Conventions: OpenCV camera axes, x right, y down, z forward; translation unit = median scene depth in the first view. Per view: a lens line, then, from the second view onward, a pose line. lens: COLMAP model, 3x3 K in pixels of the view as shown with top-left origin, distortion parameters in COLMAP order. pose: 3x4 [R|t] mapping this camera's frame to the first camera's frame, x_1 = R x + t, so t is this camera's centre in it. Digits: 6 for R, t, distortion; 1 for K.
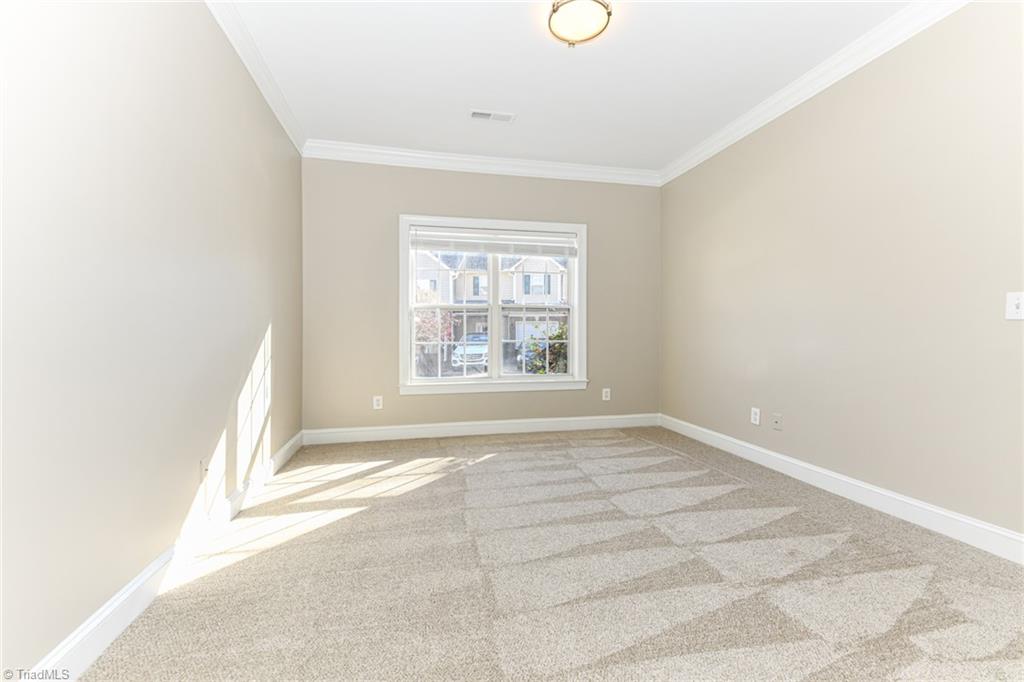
lens RADIAL K [[415.9, 0, 510.7], [0, 415.9, 341.2], [0, 0, 1]] dist [0.017869, 0.000106]
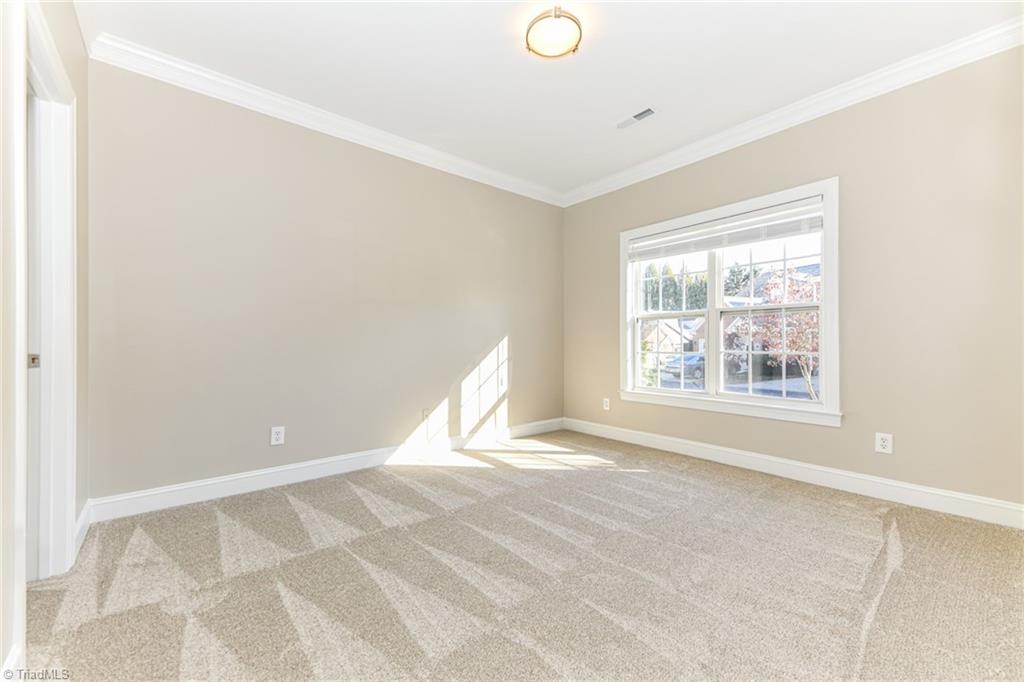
lens RADIAL K [[415.9, 0, 513.6], [0, 415.9, 345.2], [0, 0, 1]] dist [0.017869, 0.000106]
pose [[0.454066, 0.001664, -0.890967, 0.580560], [-0.016910, 0.999834, -0.006751, -0.000269], [0.890808, 0.018132, 0.454018, 0.264356]]
